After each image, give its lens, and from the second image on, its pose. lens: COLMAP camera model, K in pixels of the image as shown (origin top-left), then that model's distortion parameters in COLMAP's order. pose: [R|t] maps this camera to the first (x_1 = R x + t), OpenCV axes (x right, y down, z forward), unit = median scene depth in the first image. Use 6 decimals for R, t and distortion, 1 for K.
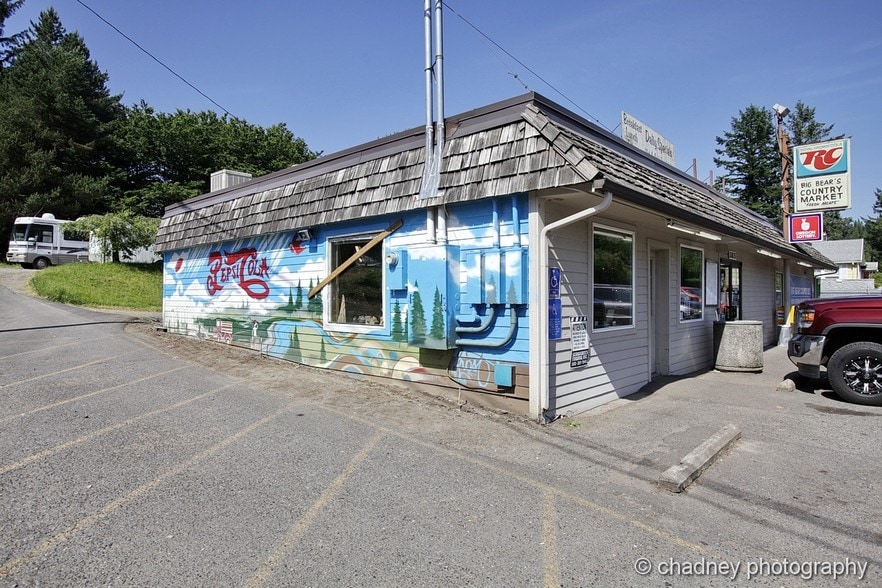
lens RADIAL K [[512.8, 0, 438.7], [0, 512.8, 293.4], [0, 0, 1]] dist [-0.001943, 0.001815]
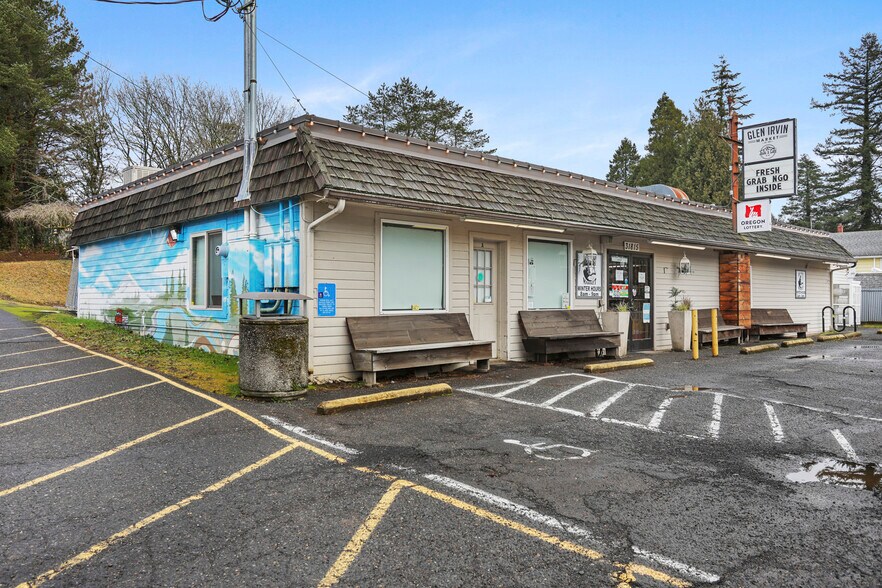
lens RADIAL K [[665.3, 0, 443.1], [0, 665.3, 289.6], [0, 0, 1]] dist [-0.003212, -0.000785]
pose [[0.996987, 0.002085, -0.077536, 0.359852], [-0.003013, 0.999925, -0.011853, 0.025462], [0.077506, 0.012051, 0.996919, -0.322983]]
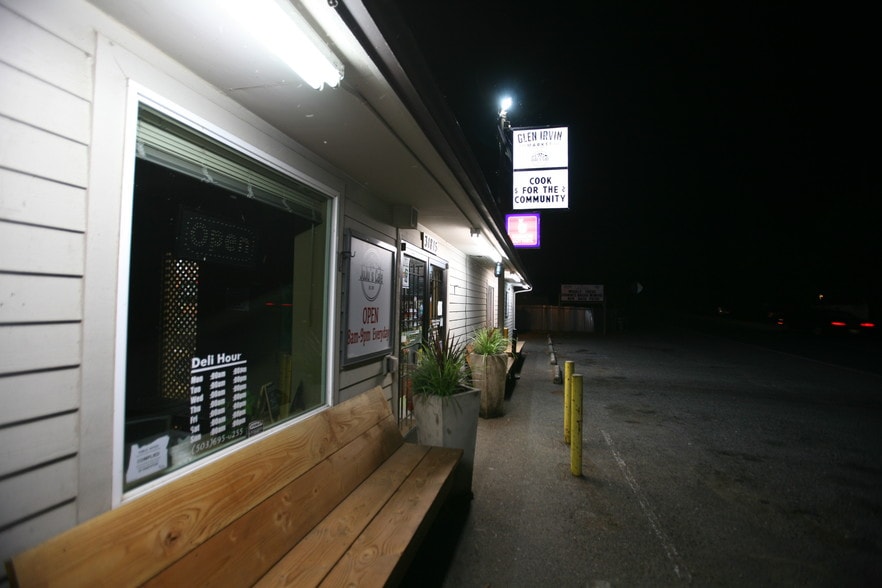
lens RADIAL K [[406.7, 0, 453.9], [0, 406.7, 299.3], [0, 0, 1]] dist [-0.045420, 0.011867]
pose [[0.870576, 0.022221, 0.491531, 0.447568], [-0.016623, 0.999738, -0.015754, -0.016492], [-0.491752, 0.005545, 0.870717, 0.722657]]
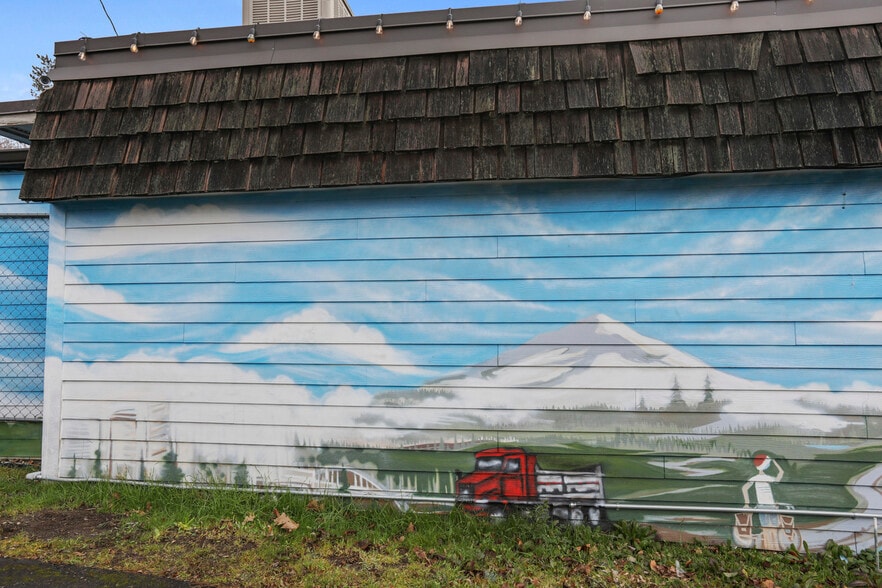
lens RADIAL K [[424.9, 0, 440.6], [0, 424.9, 292.0], [0, 0, 1]] dist [-0.023155, 0.017988]
pose [[0.801447, -0.007583, 0.598017, -0.635642], [0.004359, 0.999967, 0.006837, -0.042082], [-0.598049, -0.002873, 0.801454, 0.885352]]
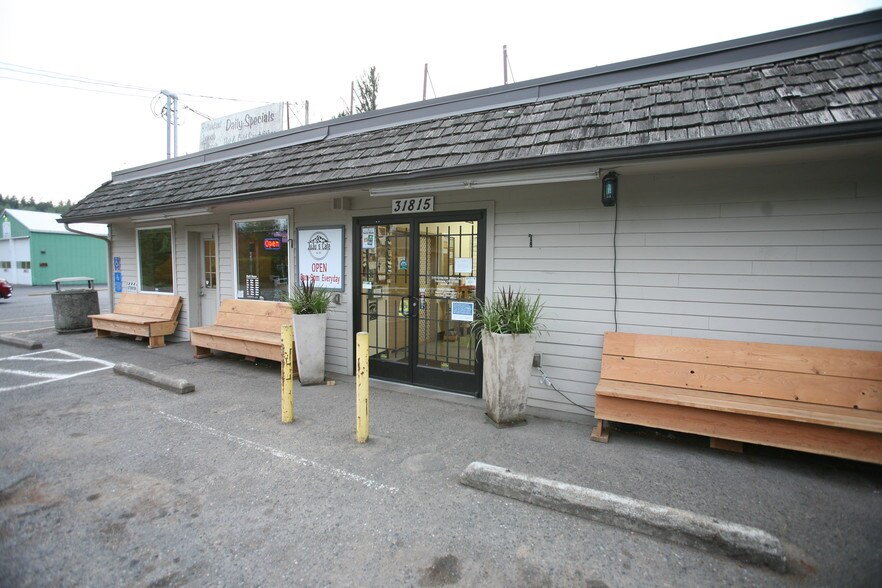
lens RADIAL K [[406.7, 0, 440.6], [0, 406.7, 293.3], [0, 0, 1]] dist [-0.045420, 0.011867]
pose [[0.241648, 0.064699, -0.968205, 1.174821], [-0.008766, 0.997880, 0.064494, -0.010171], [0.970324, -0.007097, 0.241702, 1.061347]]
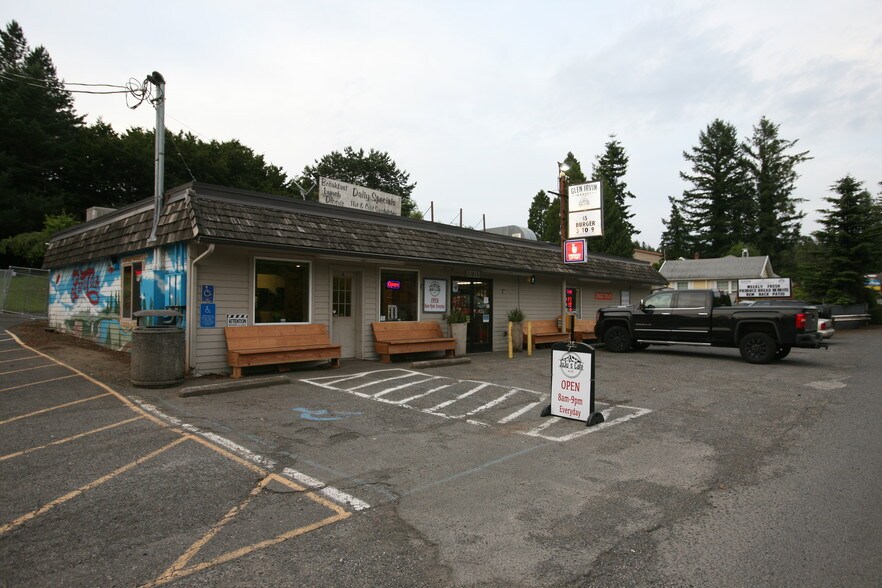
lens RADIAL K [[552.2, 0, 442.3], [0, 552.2, 297.2], [0, 0, 1]] dist [-0.017729, -0.000776]
pose [[0.999950, 0.006792, -0.007284, 0.579579], [-0.006928, 0.999800, -0.018780, 0.011098], [0.007155, 0.018830, 0.999797, -0.462132]]
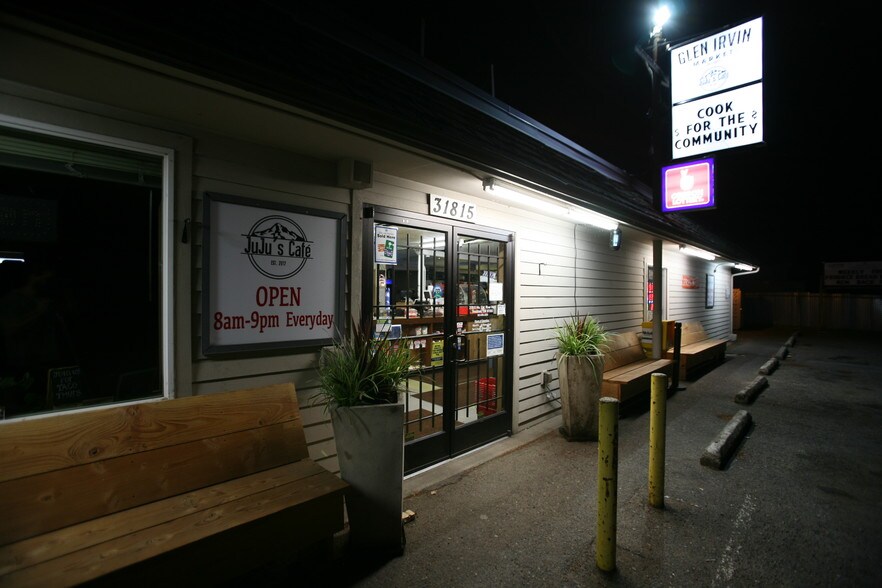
lens RADIAL K [[406.7, 0, 449.0], [0, 406.7, 297.1], [0, 0, 1]] dist [-0.045420, 0.011867]
pose [[0.998985, 0.010523, -0.043803, 0.669495], [-0.010043, 0.999887, 0.011157, -0.011380], [0.043916, -0.010706, 0.998978, 0.775477]]
